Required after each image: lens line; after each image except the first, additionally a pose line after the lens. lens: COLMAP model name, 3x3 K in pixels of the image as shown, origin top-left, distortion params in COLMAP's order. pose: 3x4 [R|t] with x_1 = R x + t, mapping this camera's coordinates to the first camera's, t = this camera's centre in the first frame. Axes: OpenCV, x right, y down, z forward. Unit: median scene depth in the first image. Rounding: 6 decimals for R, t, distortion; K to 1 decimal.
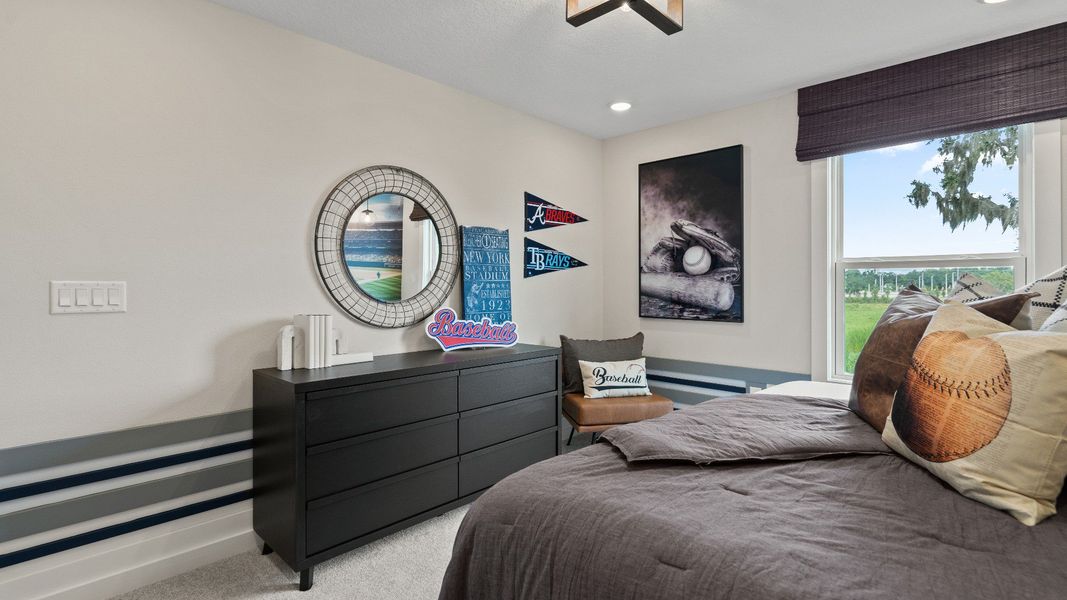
lens RADIAL K [[491.6, 0, 528.8], [0, 491.6, 288.4], [0, 0, 1]] dist [-0.005059, 0.001871]
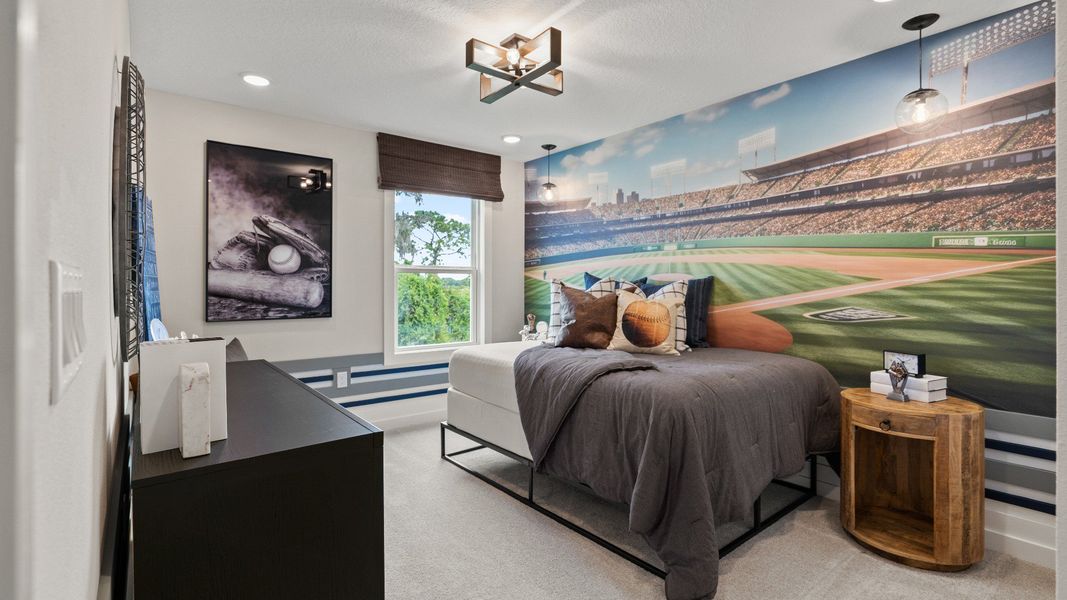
lens RADIAL K [[491.6, 0, 532.1], [0, 491.6, 293.2], [0, 0, 1]] dist [-0.005059, 0.001871]
pose [[0.136770, -0.017011, 0.990457, -0.545871], [0.005493, 0.999850, 0.016414, -0.001458], [-0.990588, 0.003195, 0.136843, 0.344822]]
